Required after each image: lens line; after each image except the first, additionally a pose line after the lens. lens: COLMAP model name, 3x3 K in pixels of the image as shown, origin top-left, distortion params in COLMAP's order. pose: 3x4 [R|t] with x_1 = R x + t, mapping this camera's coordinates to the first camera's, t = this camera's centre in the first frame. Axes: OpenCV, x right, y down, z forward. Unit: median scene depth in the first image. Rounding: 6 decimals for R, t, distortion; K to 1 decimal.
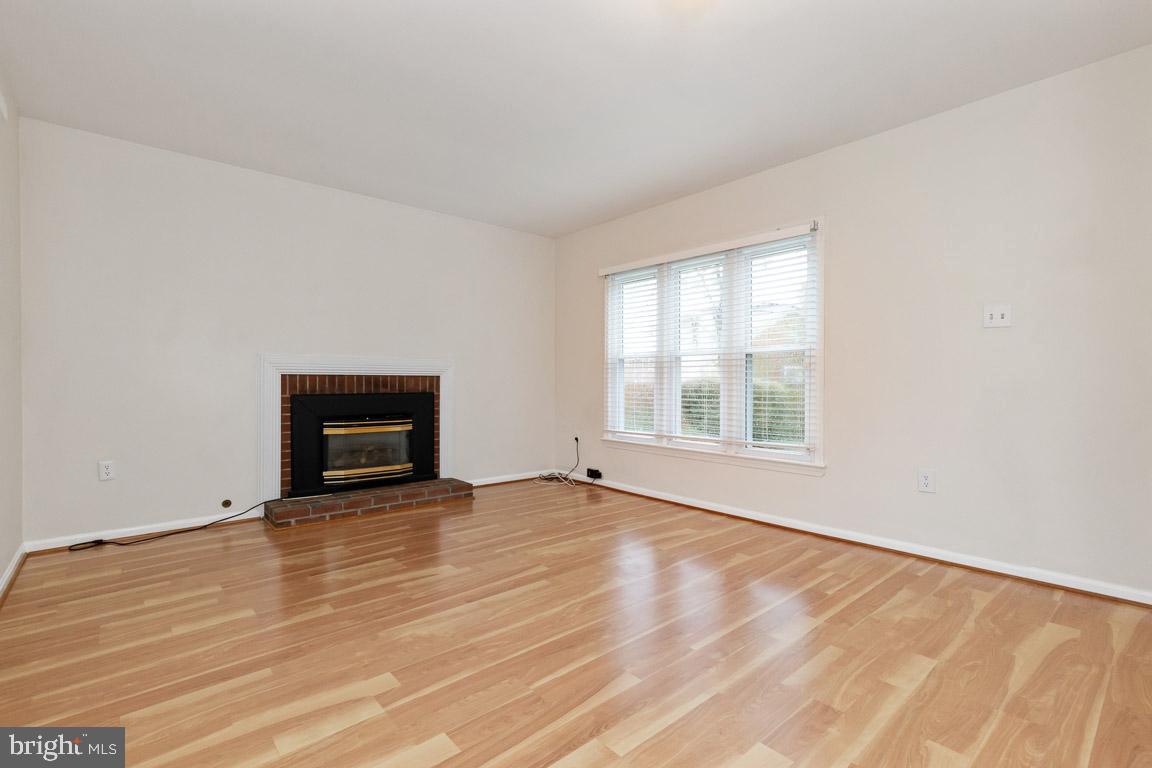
lens RADIAL K [[534.6, 0, 595.3], [0, 534.6, 382.8], [0, 0, 1]] dist [0.004811, -0.000174]
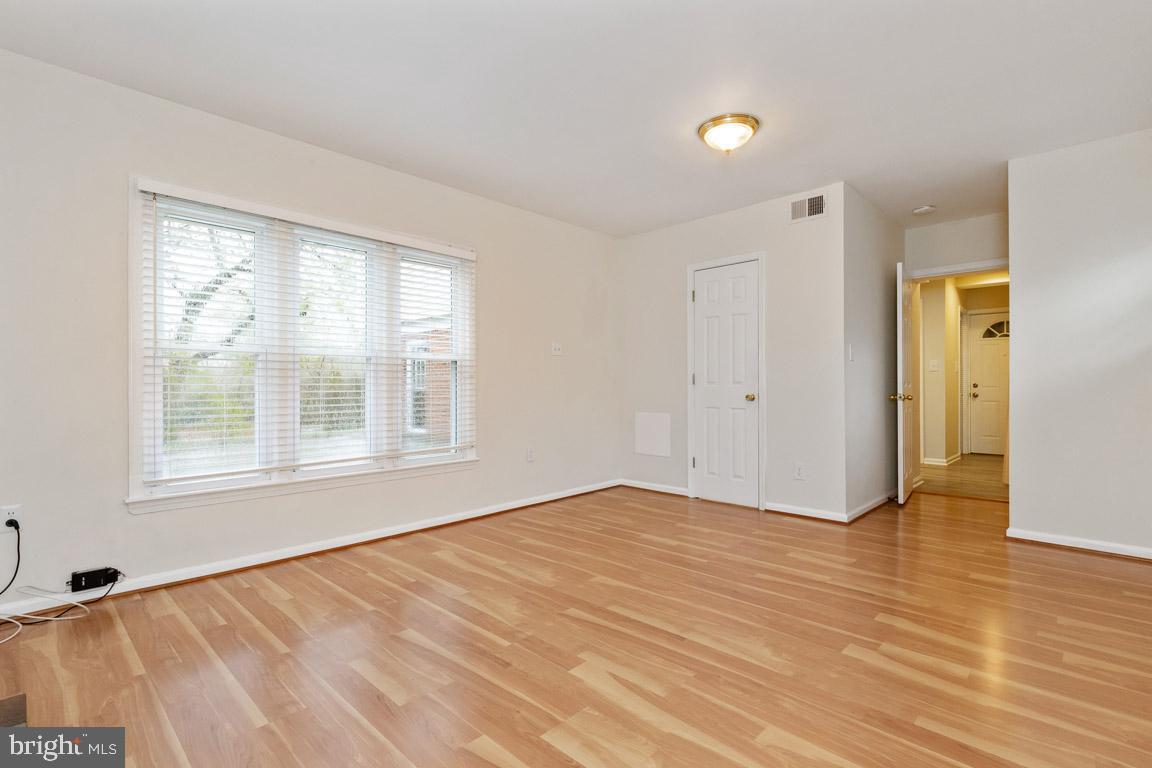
lens RADIAL K [[534.6, 0, 571.6], [0, 534.6, 387.1], [0, 0, 1]] dist [0.004811, -0.000174]
pose [[-0.065097, -0.006606, 0.997857, -0.920523], [0.006314, 0.999955, 0.007032, -0.013587], [-0.997859, 0.006758, -0.065052, 1.031247]]
